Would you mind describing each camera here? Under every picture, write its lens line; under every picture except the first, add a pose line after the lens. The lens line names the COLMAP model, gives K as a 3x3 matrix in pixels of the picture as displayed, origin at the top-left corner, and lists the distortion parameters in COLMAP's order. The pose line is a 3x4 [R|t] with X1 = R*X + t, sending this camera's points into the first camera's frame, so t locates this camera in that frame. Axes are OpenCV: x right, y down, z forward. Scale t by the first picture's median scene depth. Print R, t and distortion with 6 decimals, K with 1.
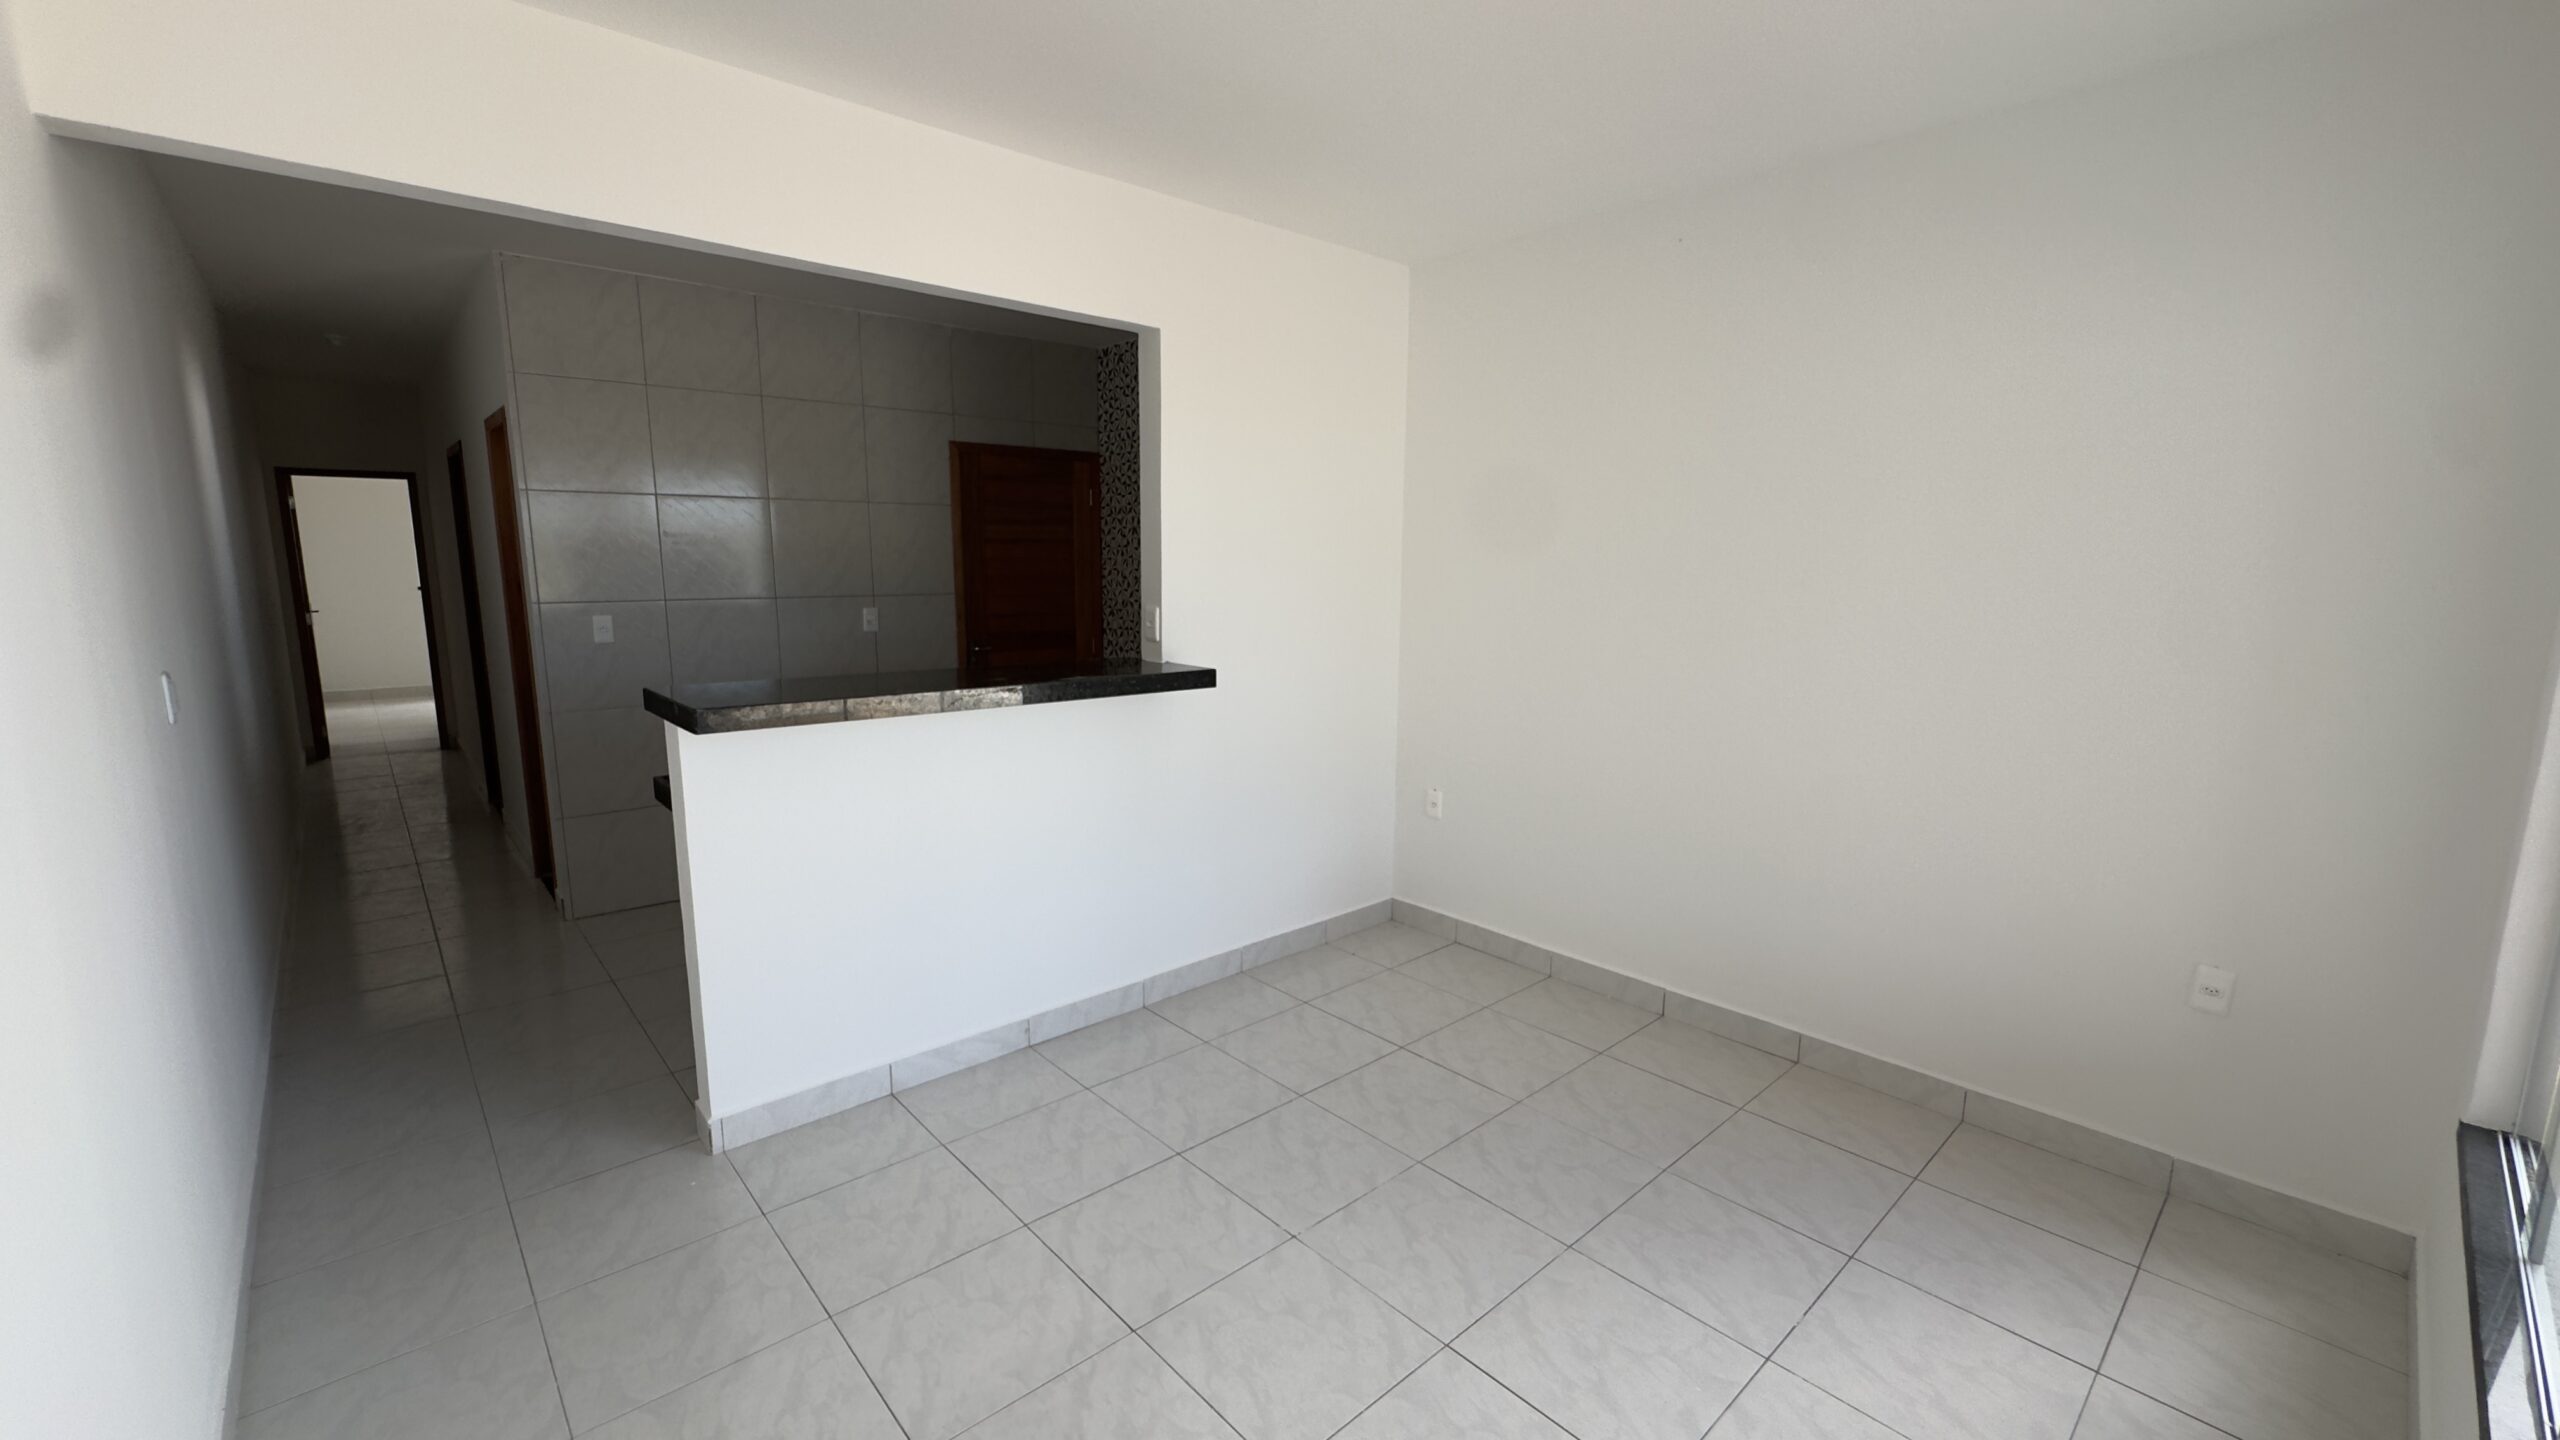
lens RADIAL K [[1027.2, 0, 1277.0], [0, 1027.2, 722.1], [0, 0, 1]] dist [-0.003523, 0.000377]
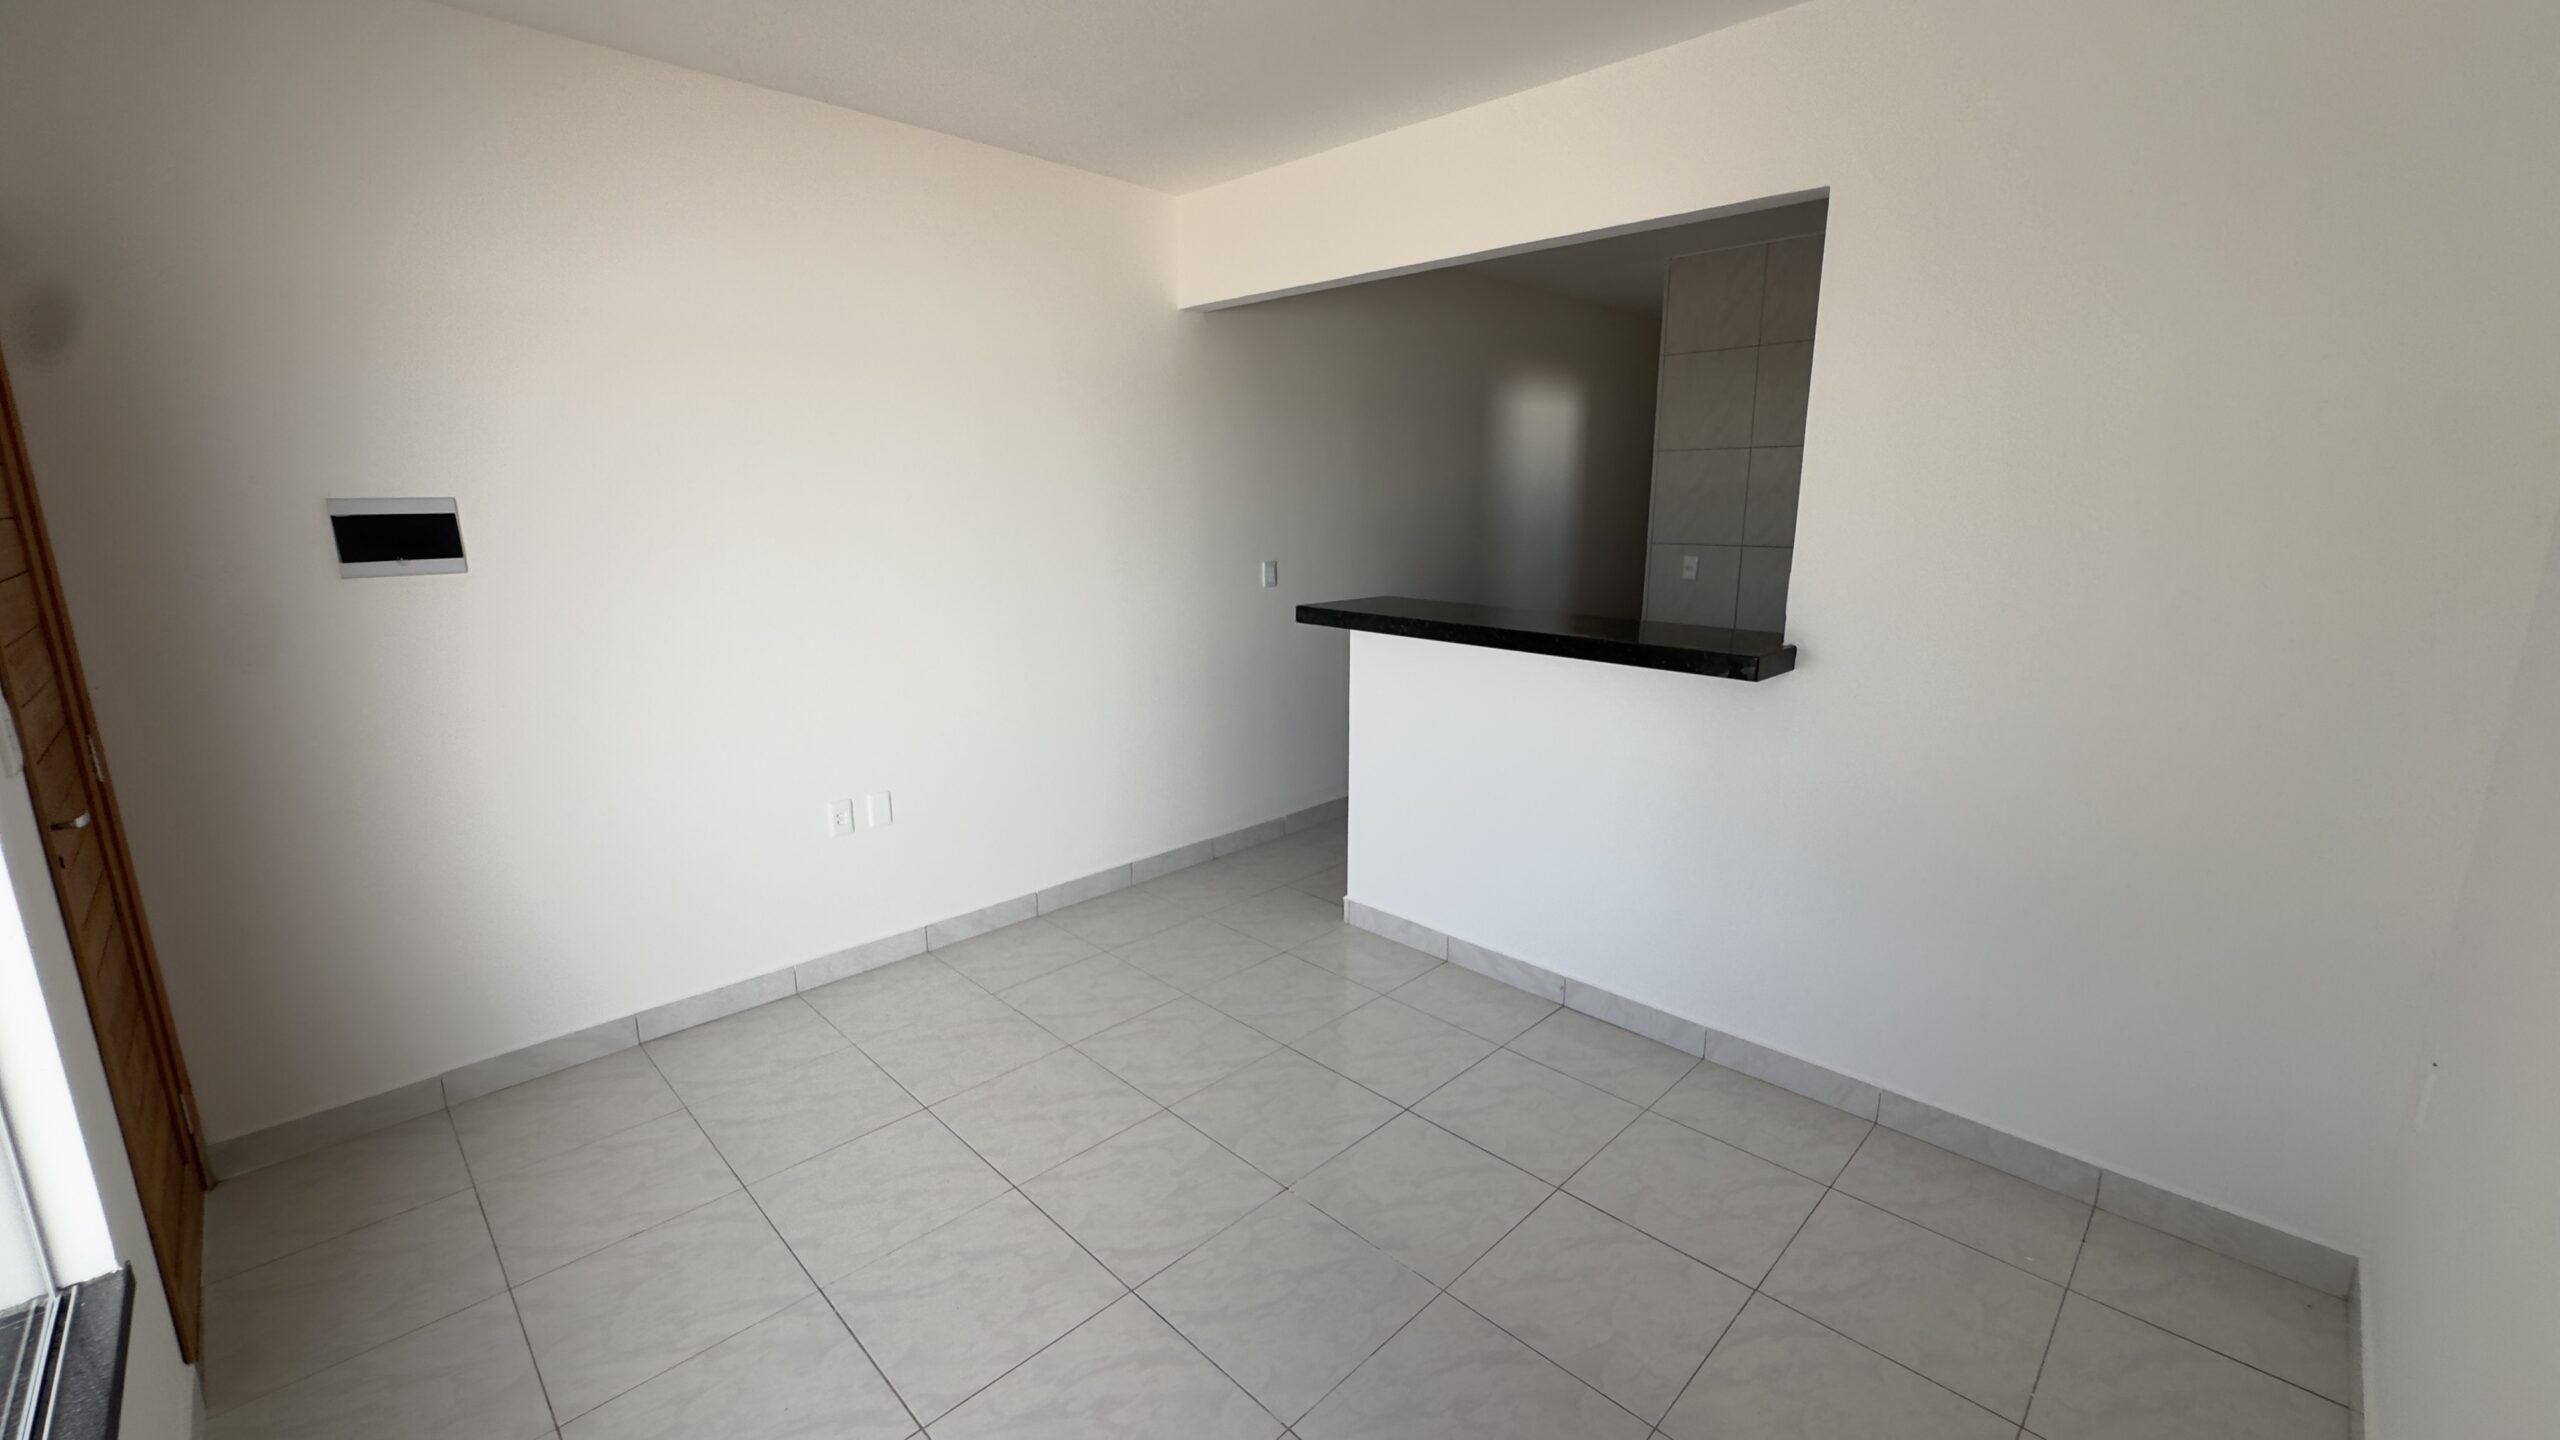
lens RADIAL K [[1027.2, 0, 1314.0], [0, 1027.2, 742.8], [0, 0, 1]] dist [-0.003523, 0.000377]
pose [[0.072929, 0.231055, -0.970204, 0.392771], [-0.164136, 0.962310, 0.216837, -0.064002], [0.983738, 0.143432, 0.108105, 0.372210]]
